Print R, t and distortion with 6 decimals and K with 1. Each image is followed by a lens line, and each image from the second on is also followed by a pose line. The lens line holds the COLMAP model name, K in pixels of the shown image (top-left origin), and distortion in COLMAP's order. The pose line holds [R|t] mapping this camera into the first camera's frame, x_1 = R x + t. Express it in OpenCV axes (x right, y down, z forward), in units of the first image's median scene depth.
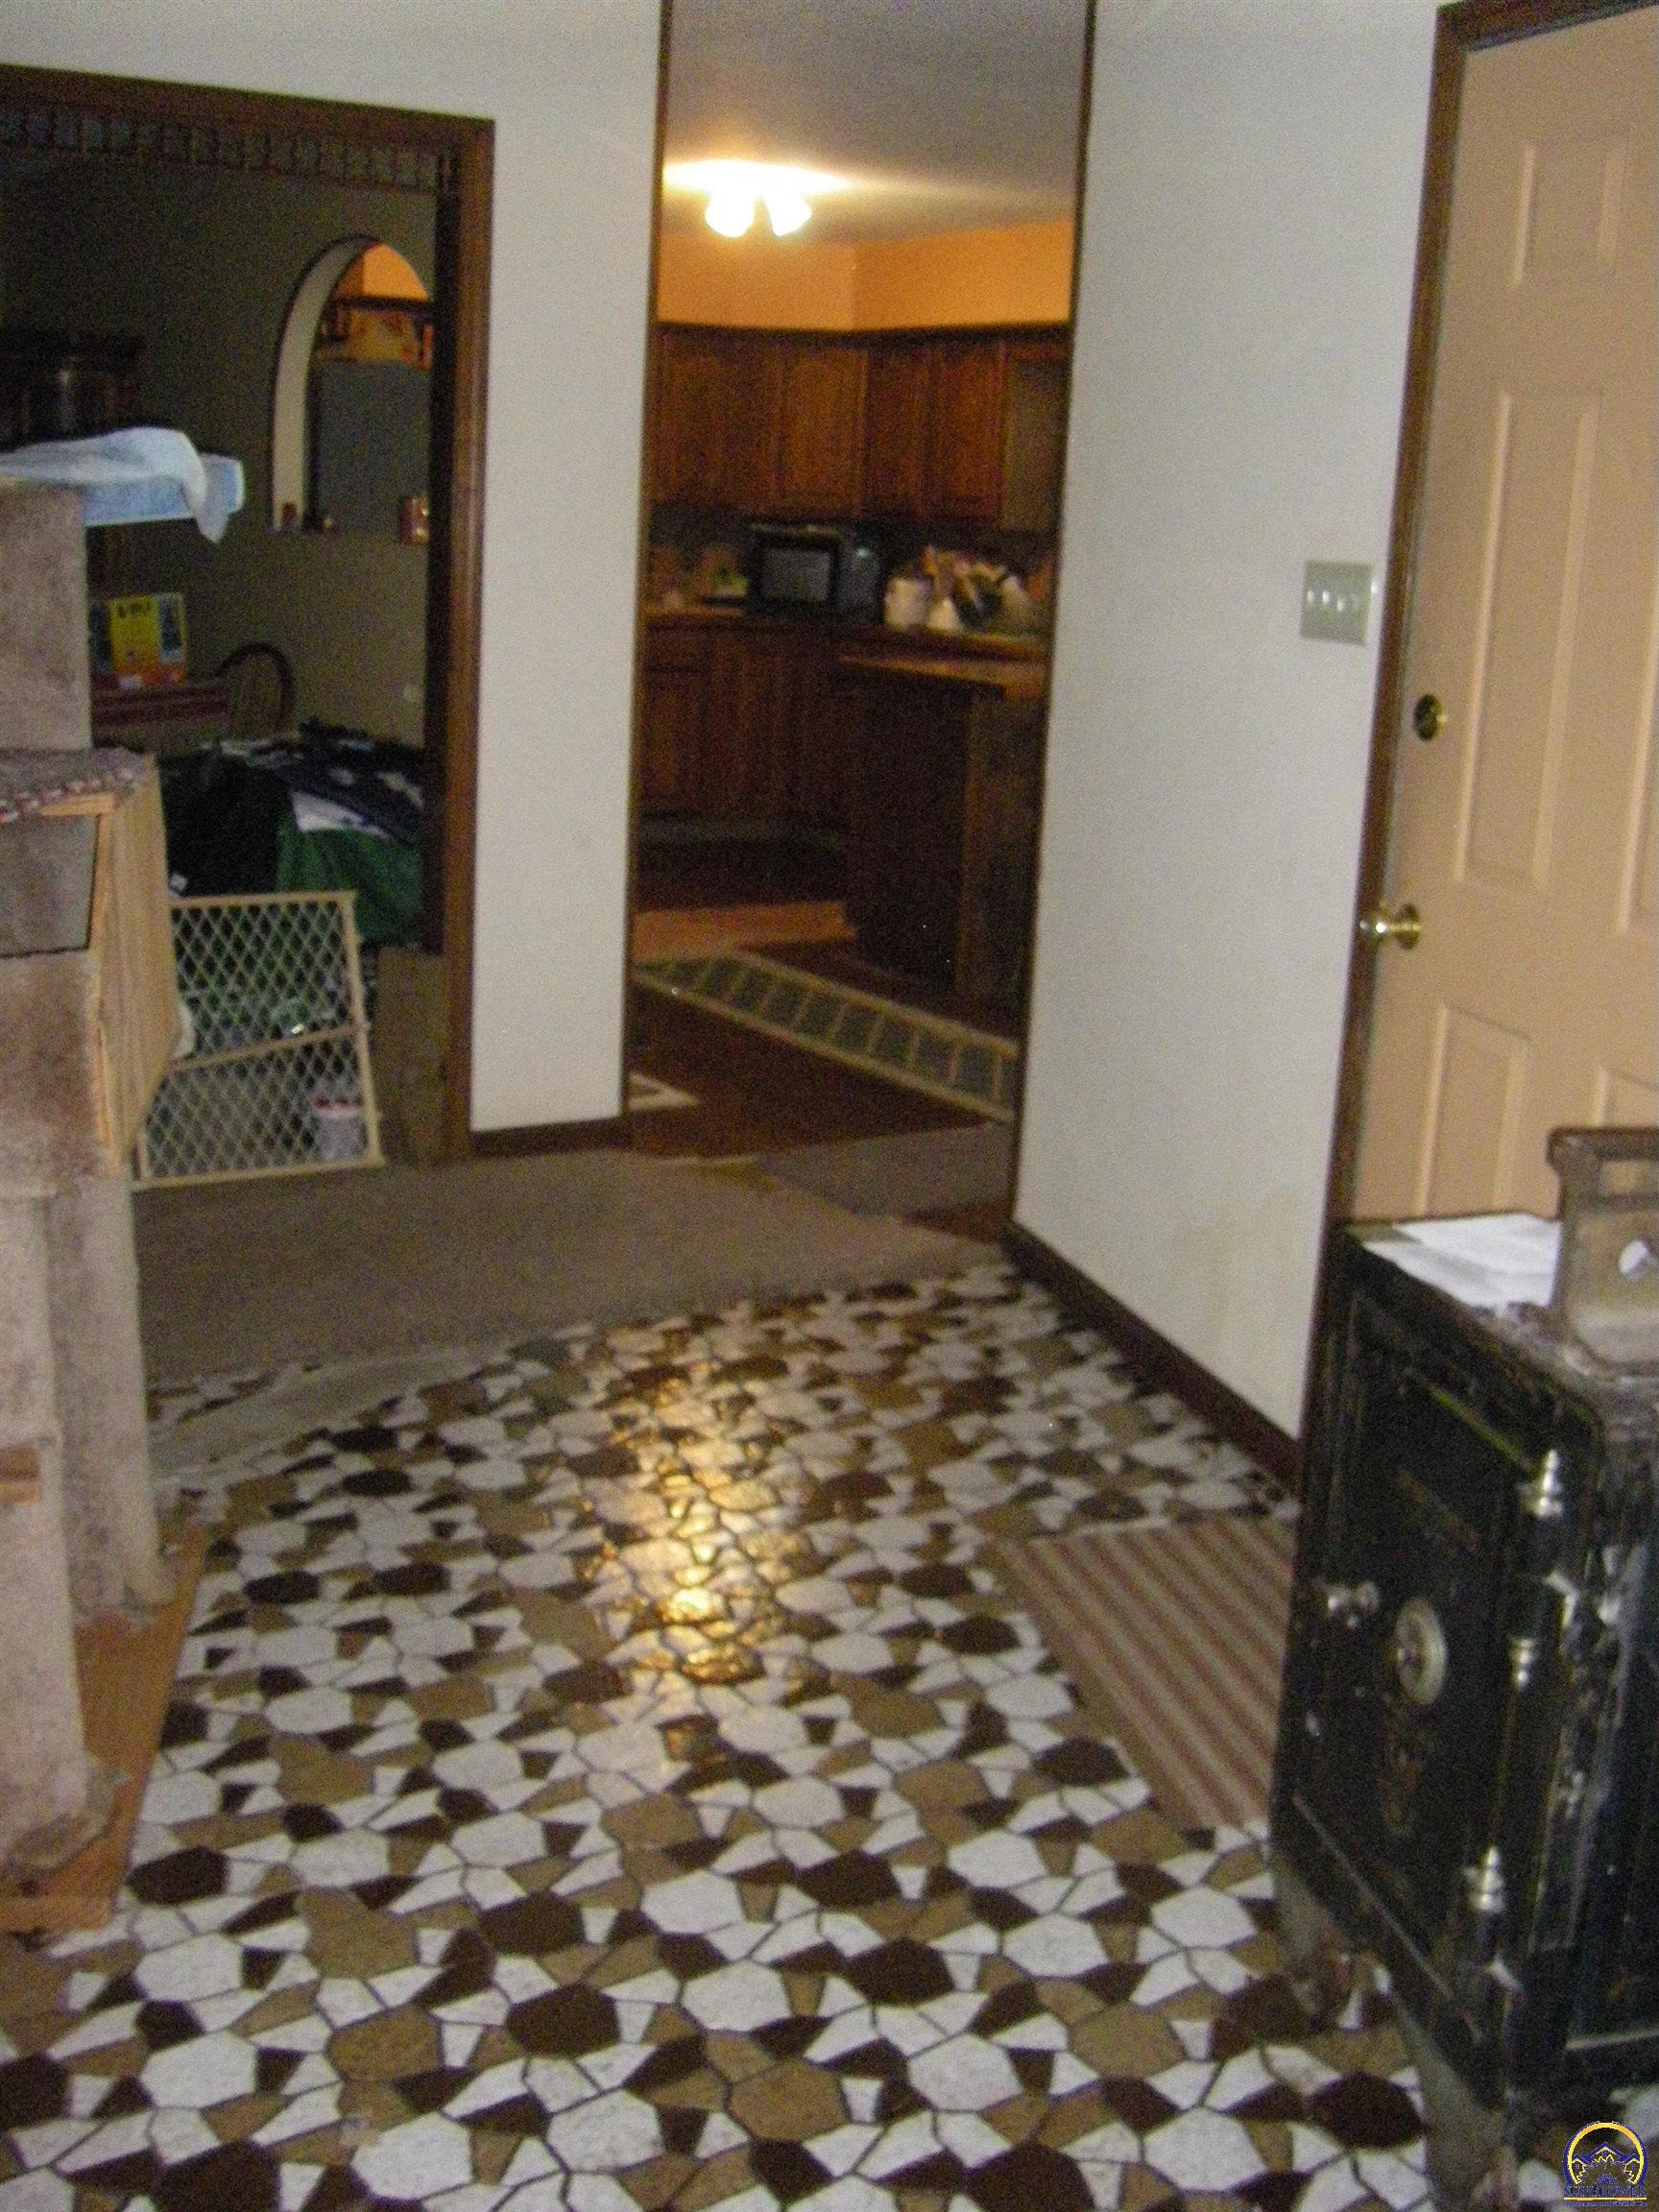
lens RADIAL K [[2426.4, 0, 829.5], [0, 2426.4, 1106.0], [0, 0, 1]] dist [-0.238823, 0.260992]
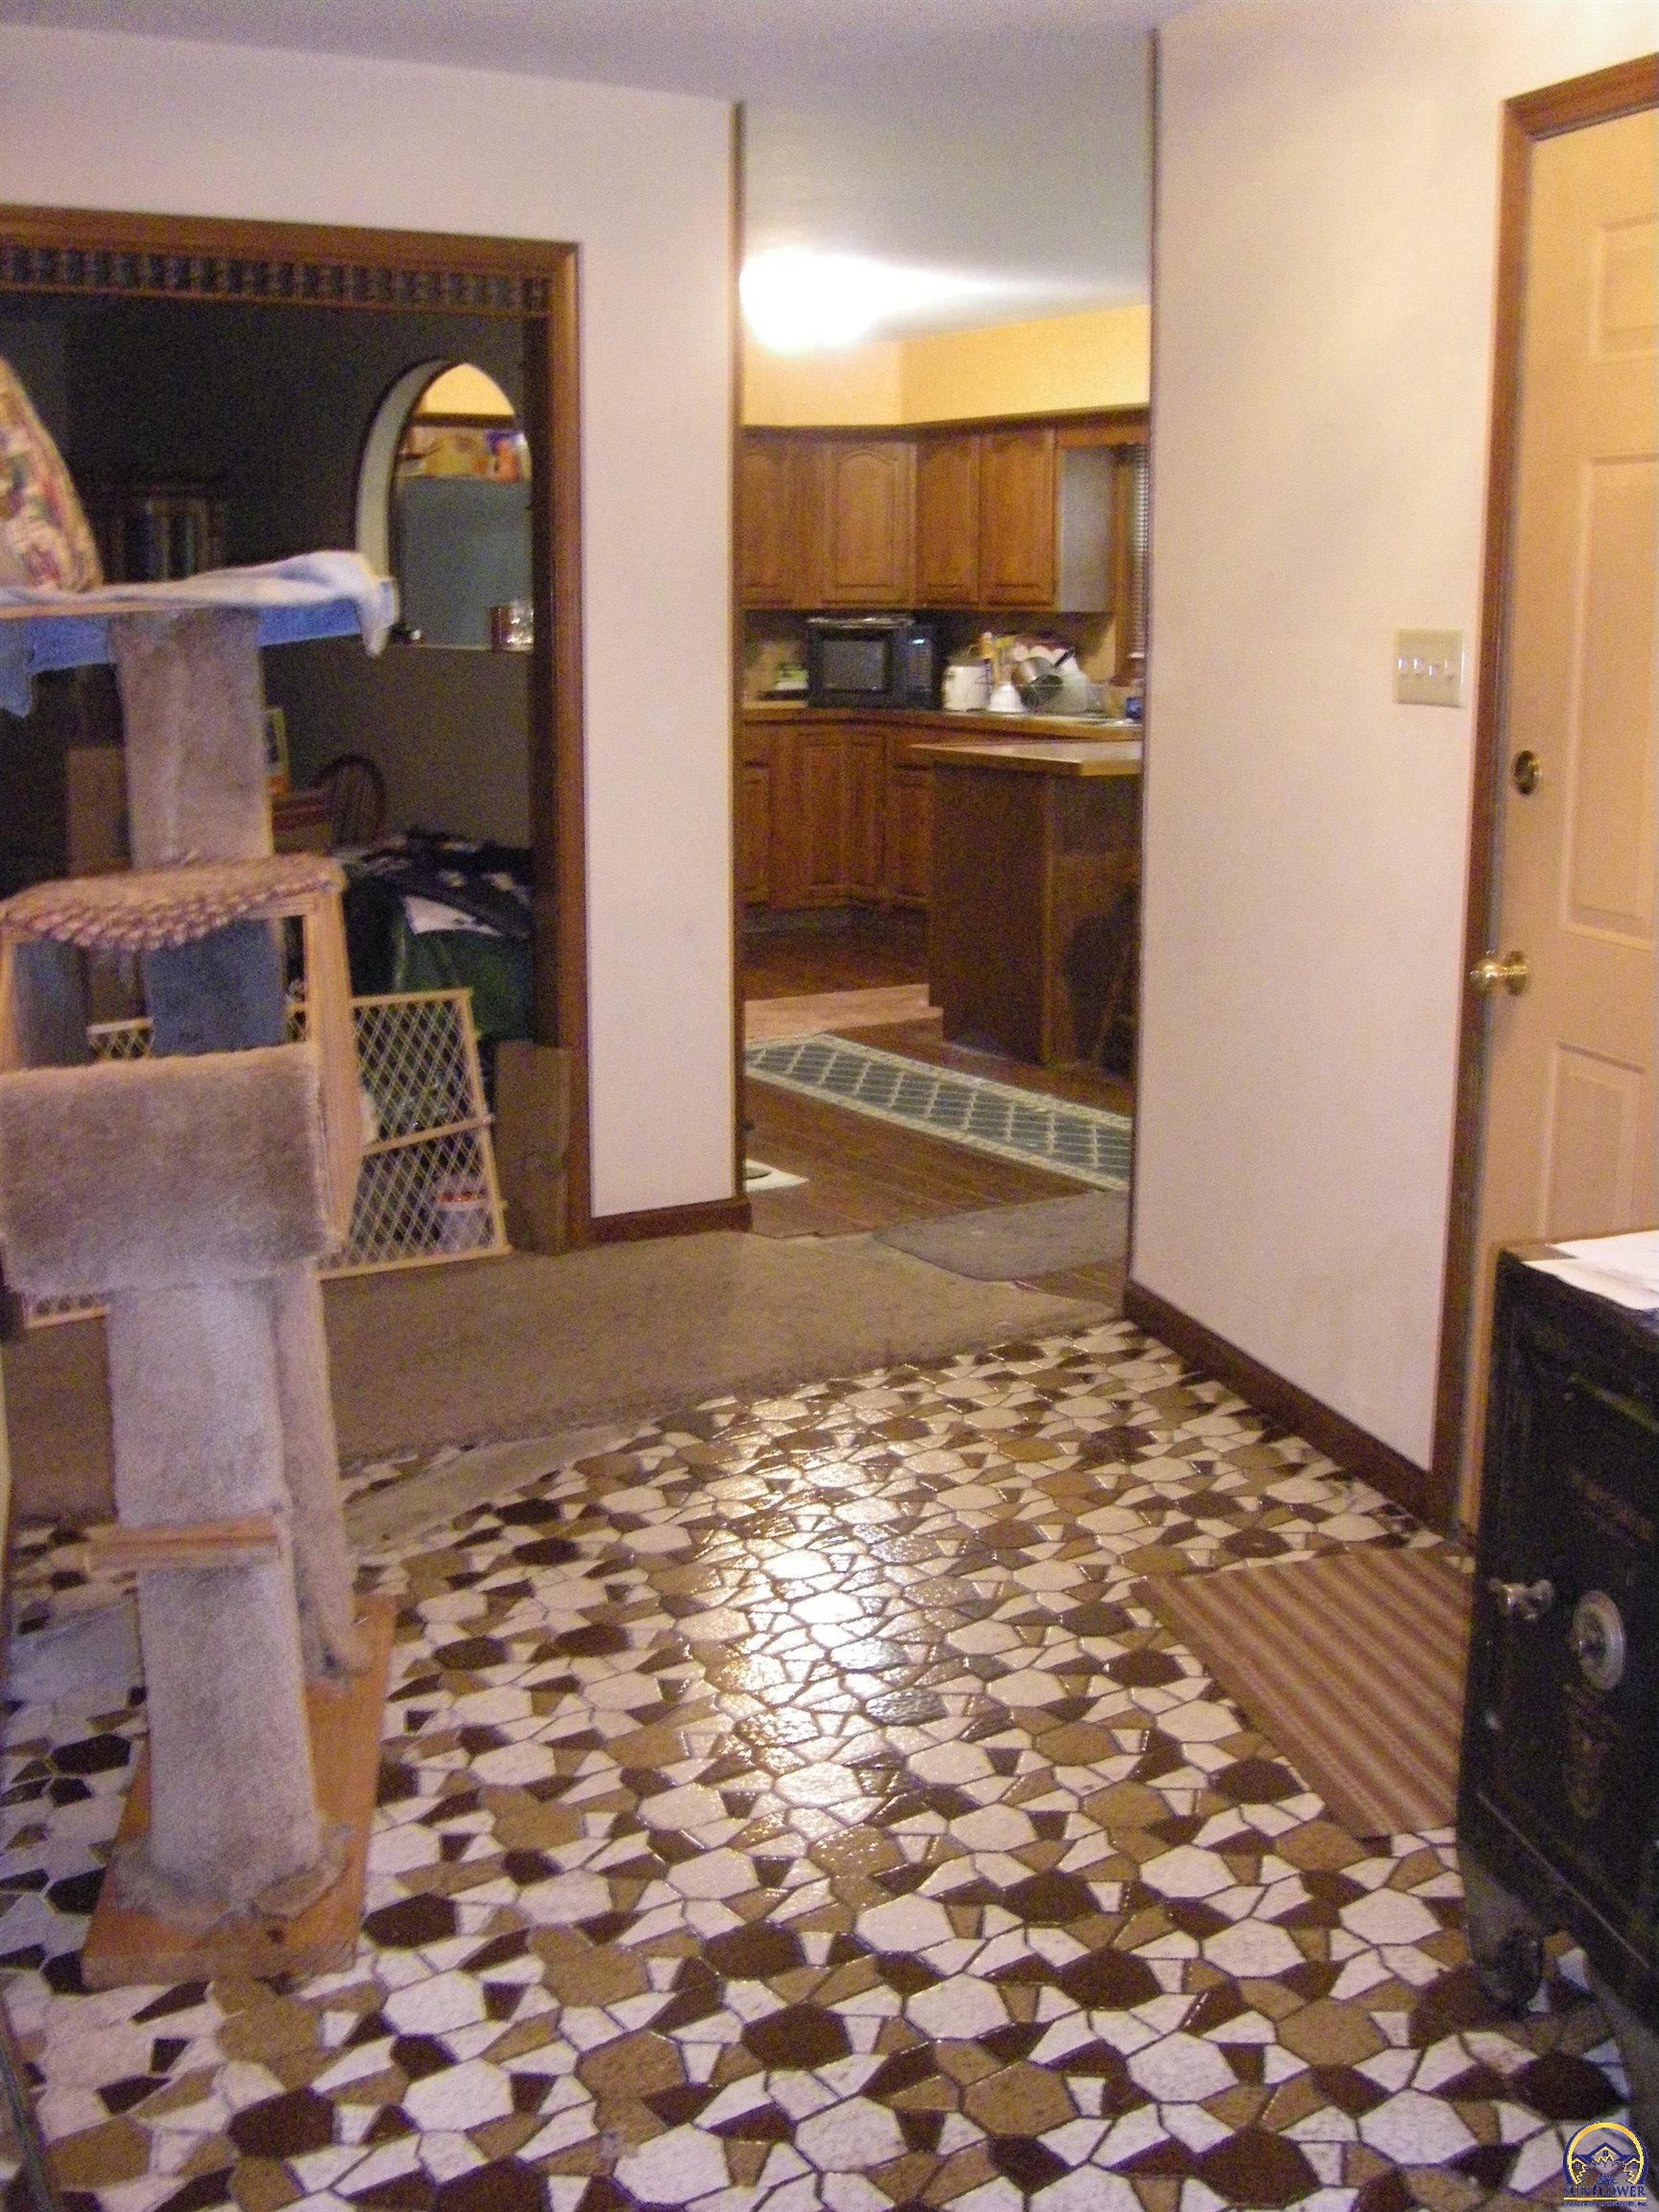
lens RADIAL K [[2426.4, 0, 829.5], [0, 2426.4, 1106.0], [0, 0, 1]] dist [-0.238823, 0.260992]
pose [[0.998830, -0.044429, -0.019082, -0.043538], [0.043686, 0.998332, -0.037735, 0.010484], [0.020727, 0.036858, 0.999106, -0.047629]]
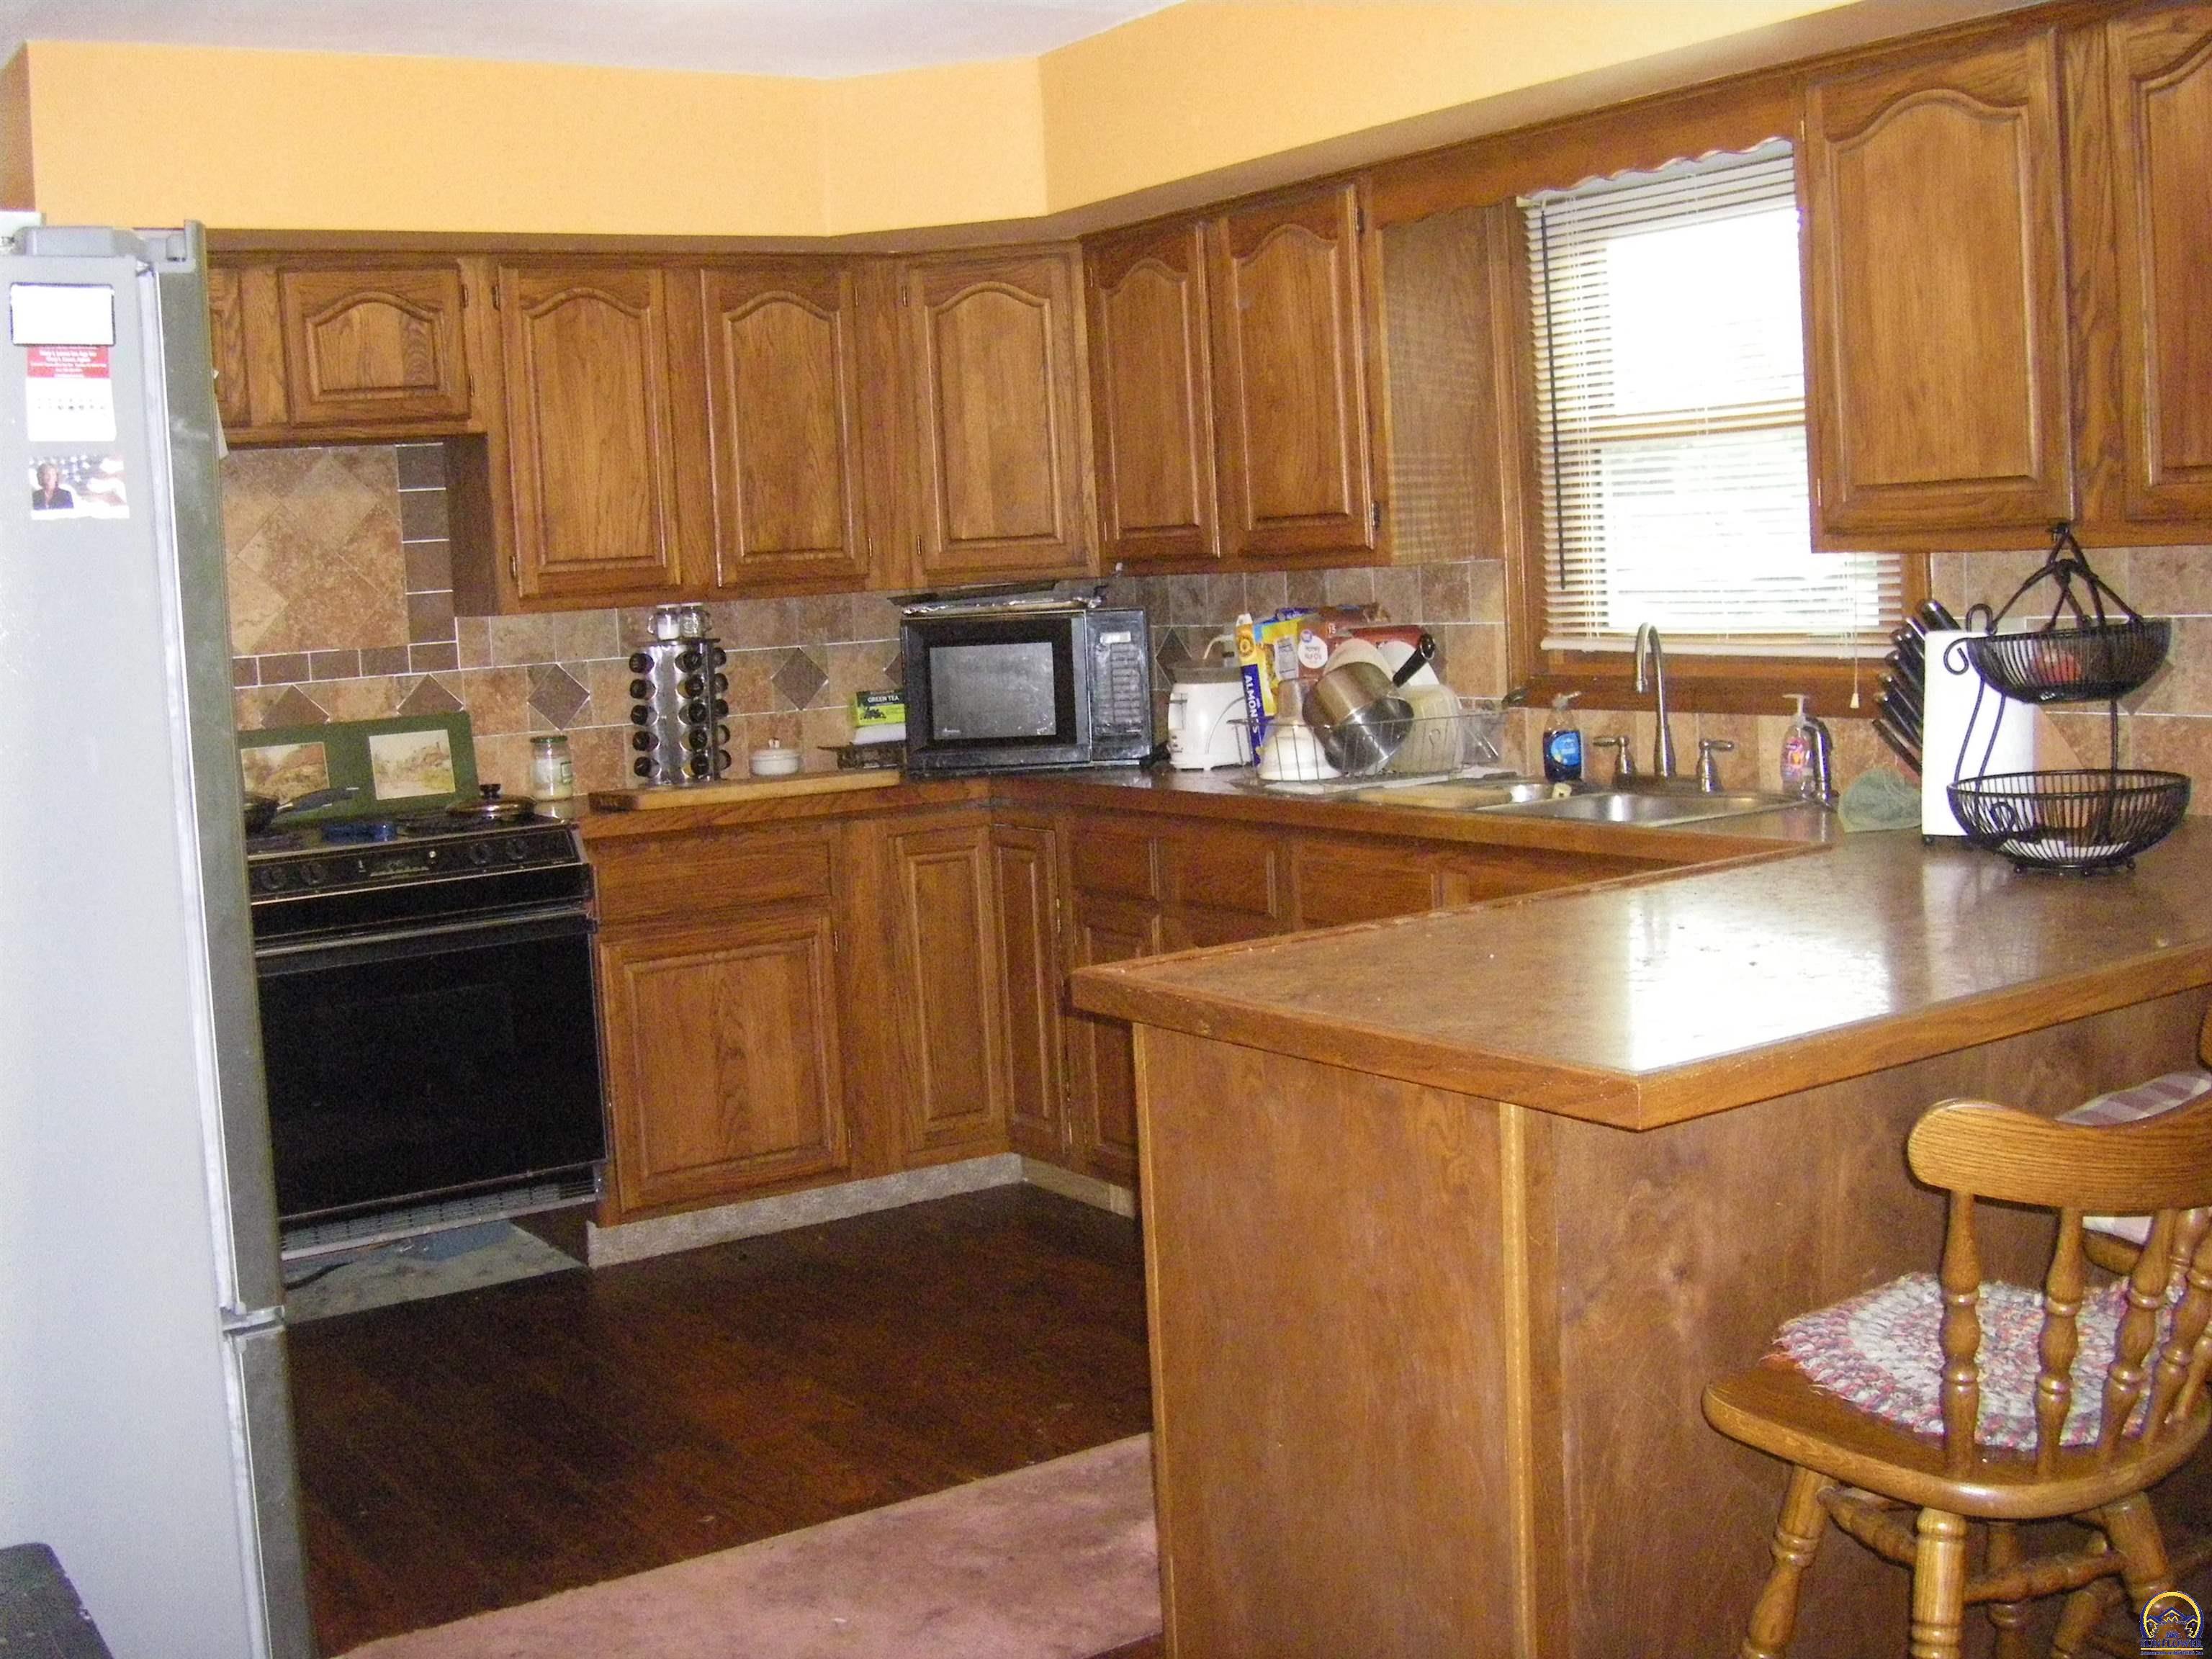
lens RADIAL K [[2426.4, 0, 1106.0], [0, 2426.4, 829.5], [0, 0, 1]] dist [-0.238823, 0.260992]
pose [[0.993786, -0.111228, 0.004284, 0.016591], [0.110860, 0.985572, -0.127901, -0.386492], [0.010004, 0.127582, 0.991778, 1.515733]]
